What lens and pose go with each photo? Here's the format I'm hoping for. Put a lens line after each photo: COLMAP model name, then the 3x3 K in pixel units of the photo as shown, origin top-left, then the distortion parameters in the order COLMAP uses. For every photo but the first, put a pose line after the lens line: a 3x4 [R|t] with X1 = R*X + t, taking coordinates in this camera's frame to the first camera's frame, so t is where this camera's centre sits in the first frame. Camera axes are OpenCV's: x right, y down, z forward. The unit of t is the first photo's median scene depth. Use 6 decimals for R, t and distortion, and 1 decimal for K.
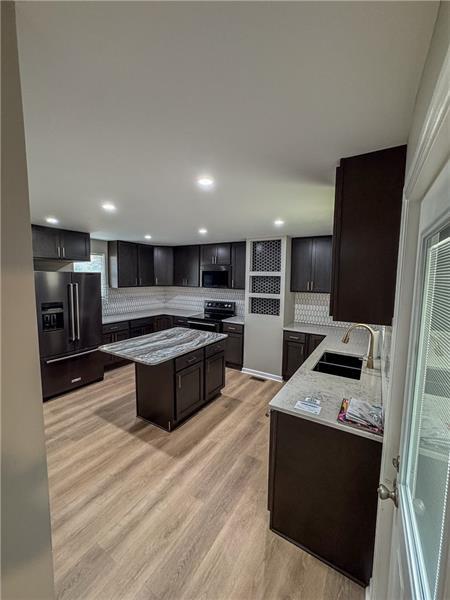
lens RADIAL K [[243.8, 0, 225.0], [0, 243.8, 300.0], [0, 0, 1]] dist [-0.003159, -0.000014]
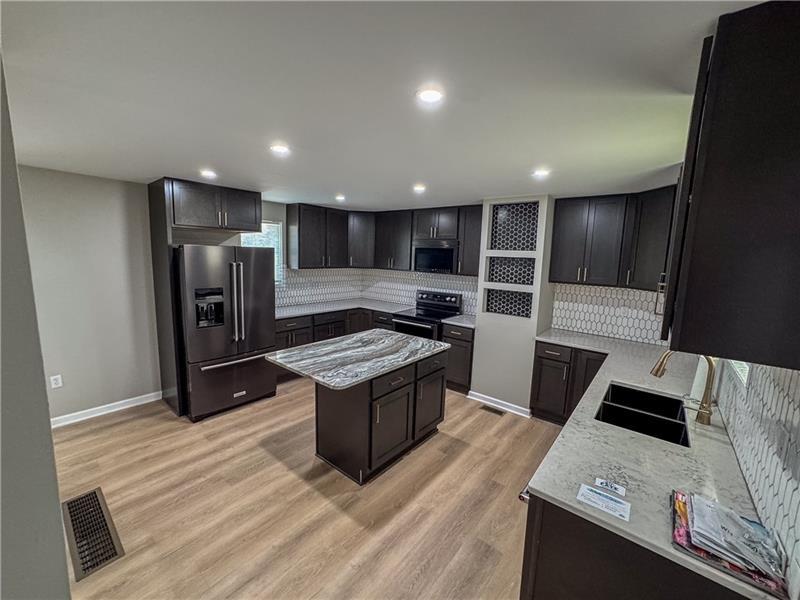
lens RADIAL K [[325.0, 0, 400.0], [0, 325.0, 300.0], [0, 0, 1]] dist [-0.003159, -0.000014]
pose [[0.990889, 0.037632, -0.129314, -0.017457], [-0.032370, 0.998569, 0.042561, -0.013310], [0.130730, -0.037987, 0.990690, 0.108497]]
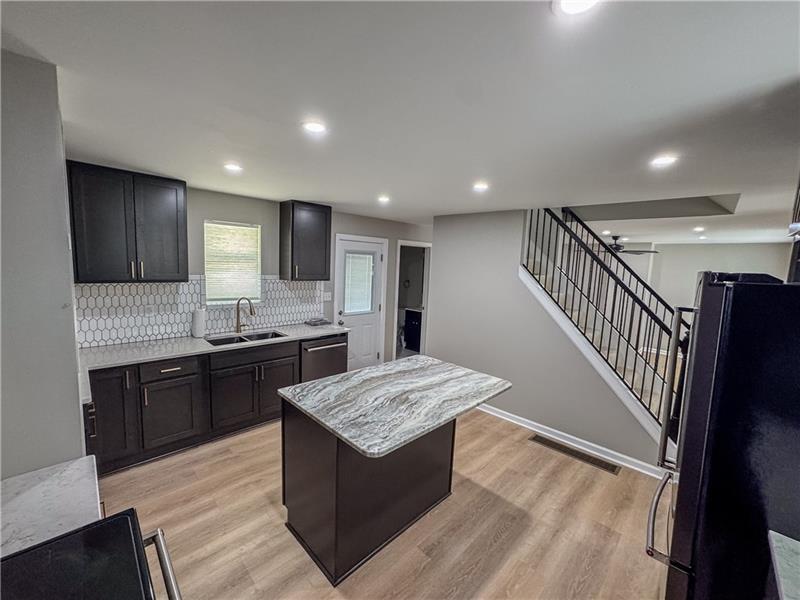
lens RADIAL K [[325.0, 0, 400.0], [0, 325.0, 300.0], [0, 0, 1]] dist [-0.003159, -0.000014]
pose [[-0.972136, -0.078273, 0.220962, -0.340683], [-0.031538, 0.977708, 0.207586, -0.157202], [-0.232285, 0.194833, -0.952934, 1.540327]]
